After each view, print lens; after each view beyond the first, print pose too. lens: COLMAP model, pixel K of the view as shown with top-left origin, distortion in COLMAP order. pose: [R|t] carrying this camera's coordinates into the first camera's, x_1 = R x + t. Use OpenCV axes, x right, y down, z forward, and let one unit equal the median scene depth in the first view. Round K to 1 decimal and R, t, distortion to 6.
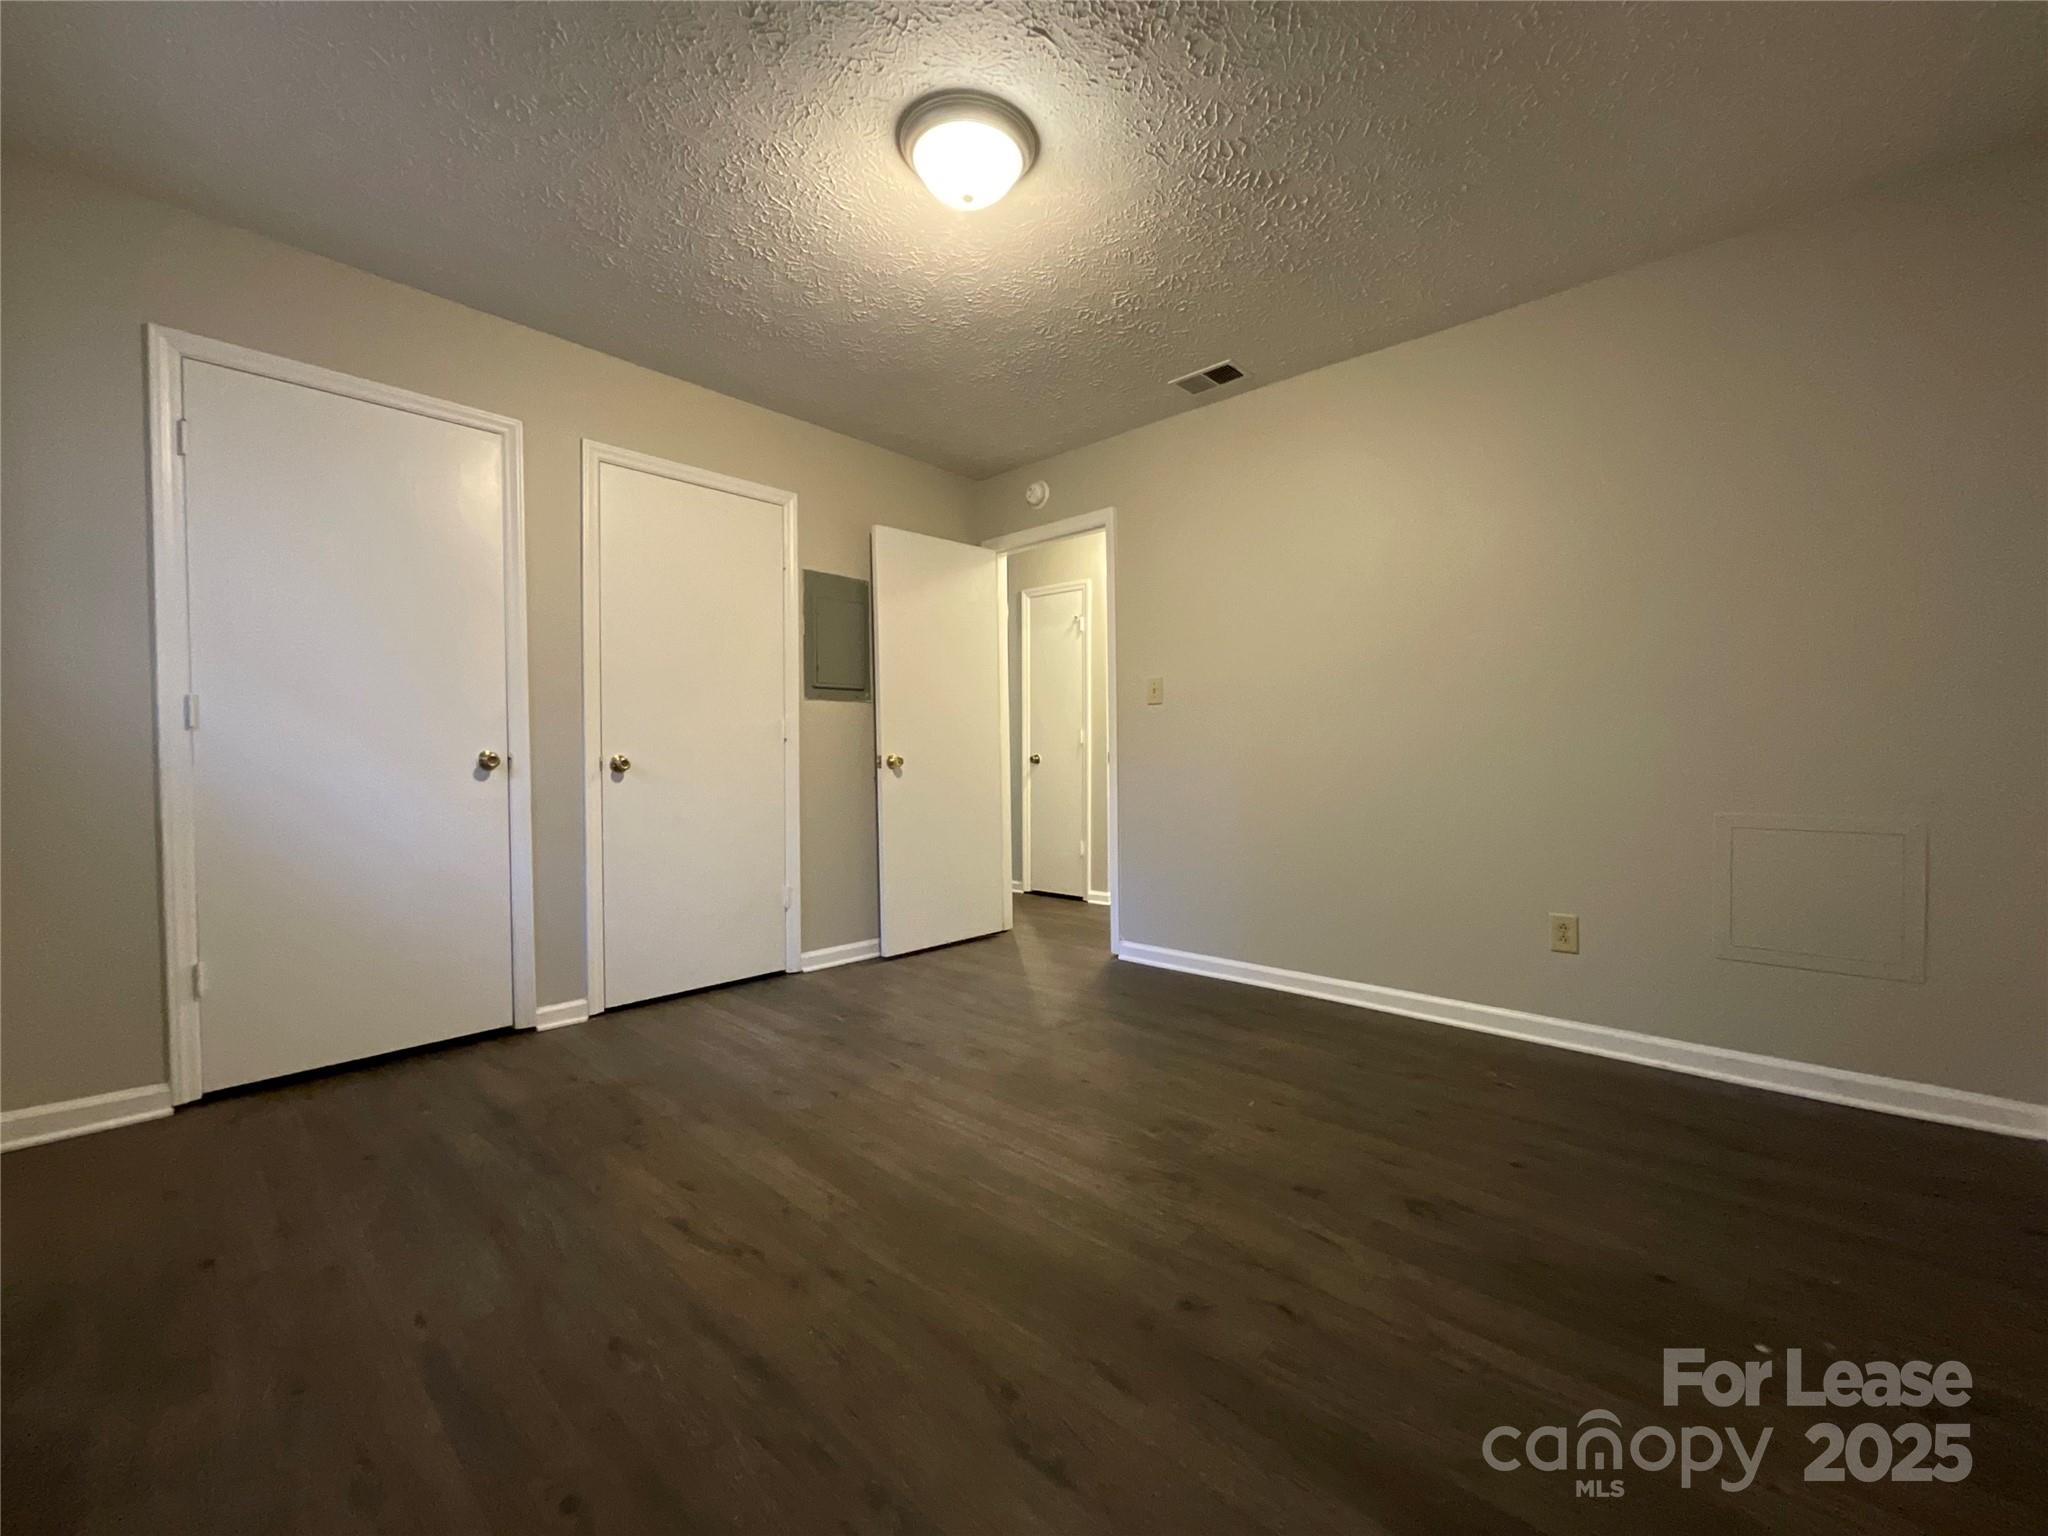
lens RADIAL K [[825.2, 0, 1035.4], [0, 825.2, 769.9], [0, 0, 1]] dist [-0.000523, 0.000197]
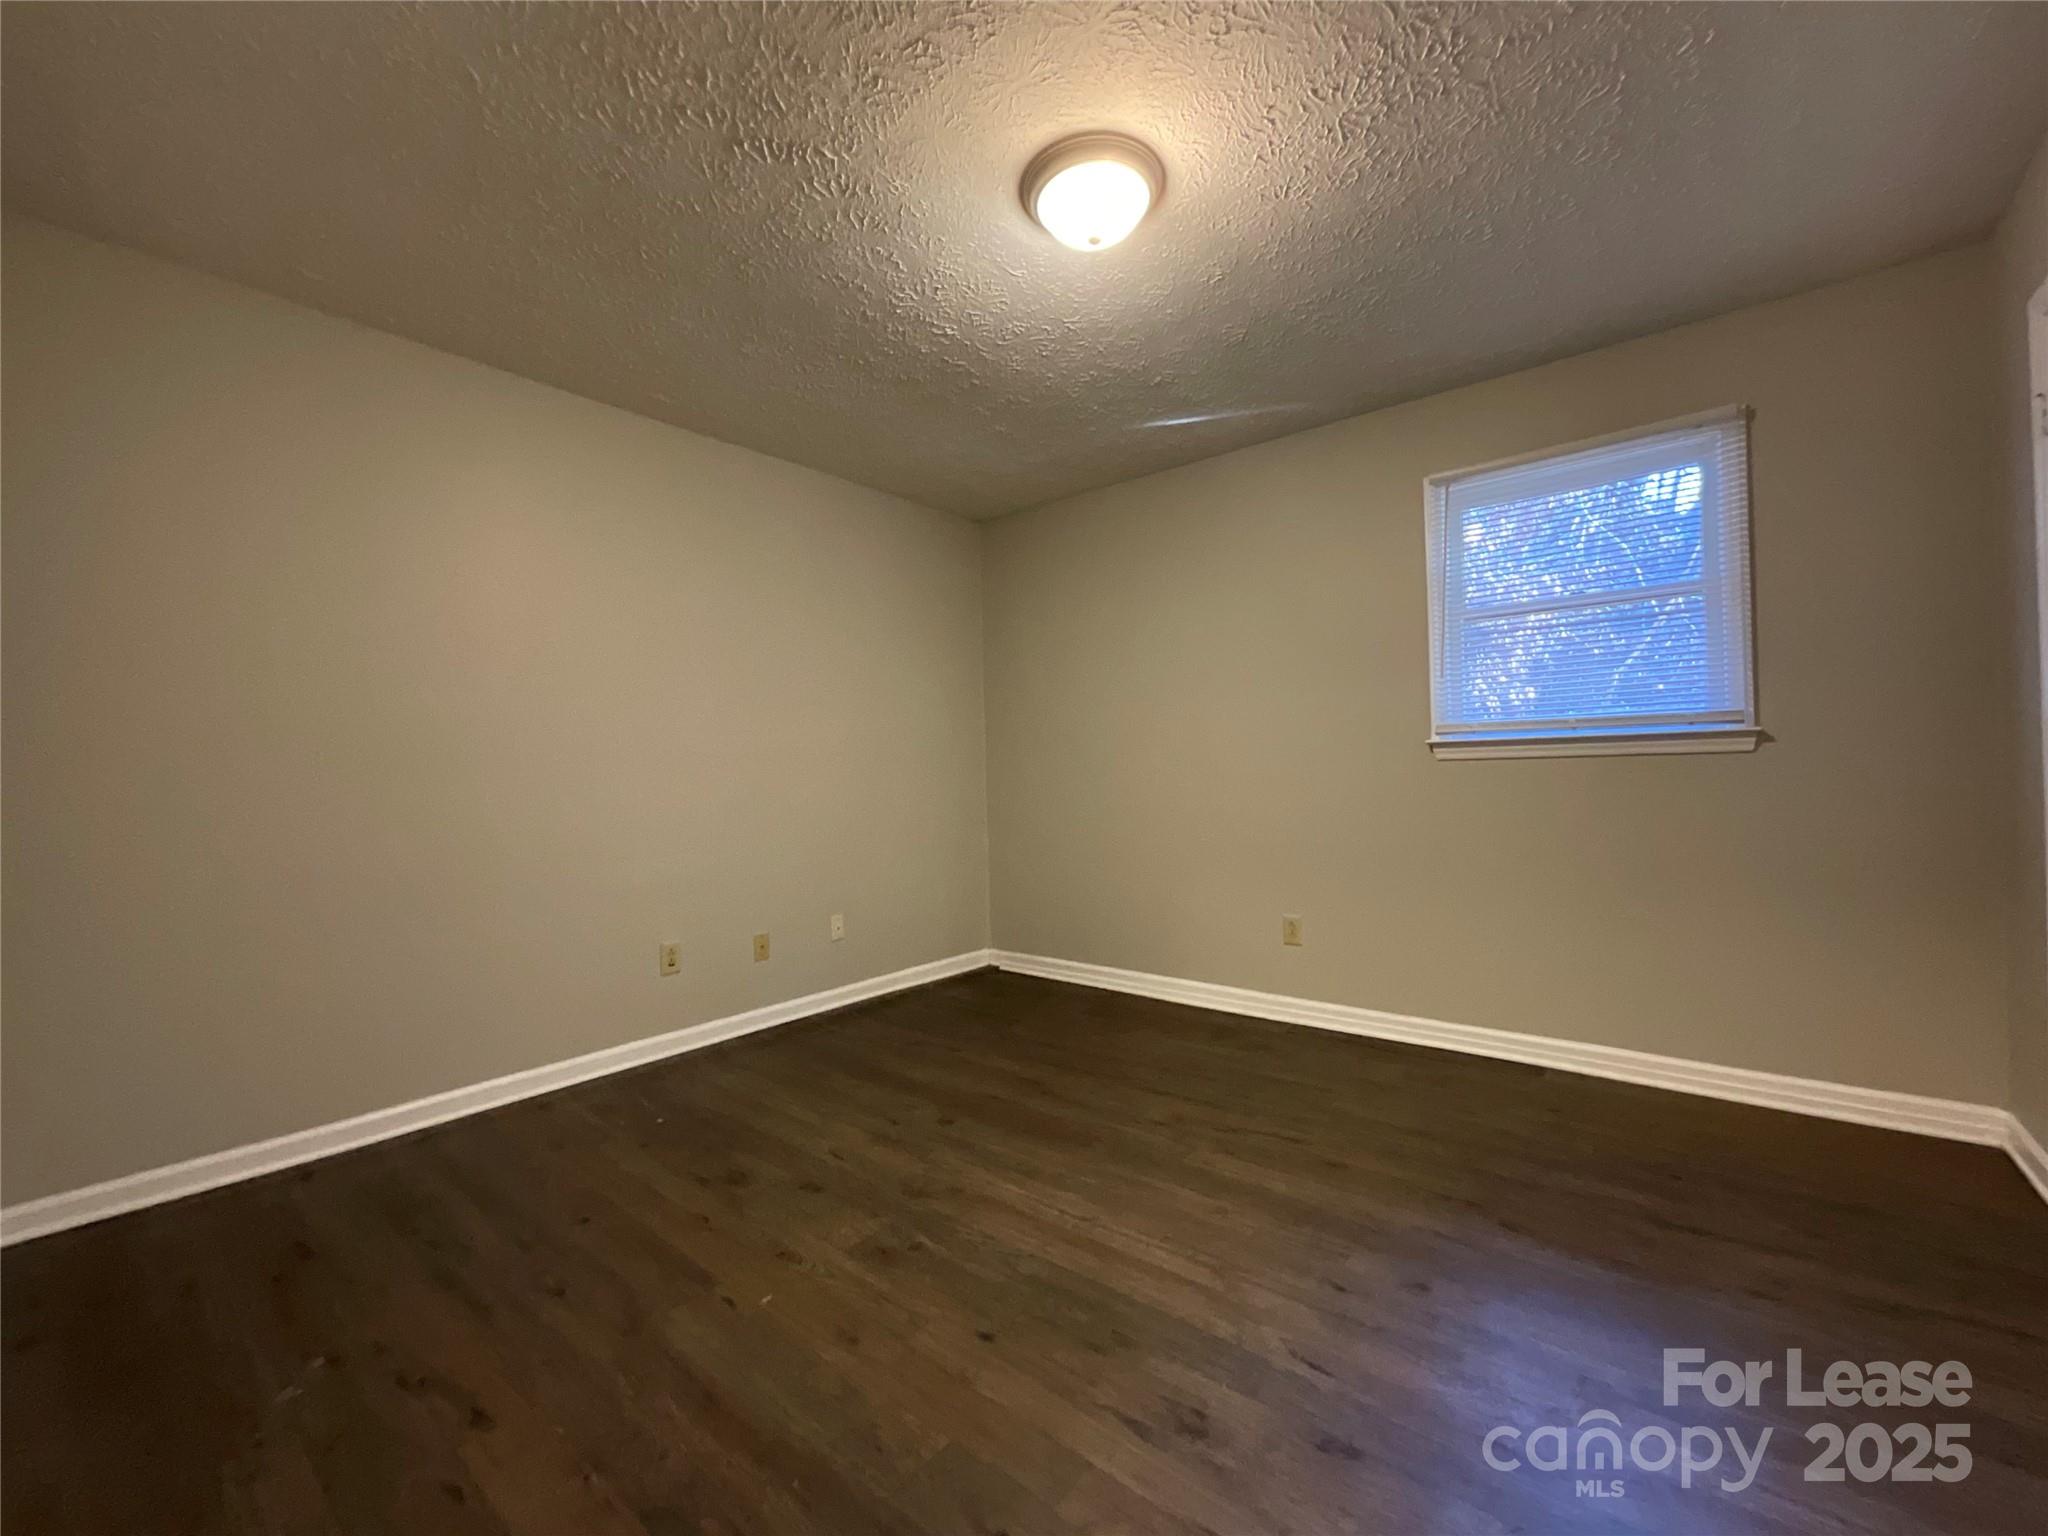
lens RADIAL K [[825.2, 0, 1035.4], [0, 825.2, 769.9], [0, 0, 1]] dist [-0.000523, 0.000197]
pose [[-0.998211, 0.023697, -0.054886, 0.056127], [0.022790, 0.999594, 0.017102, -0.086908], [0.055269, 0.015821, -0.998346, 1.957692]]
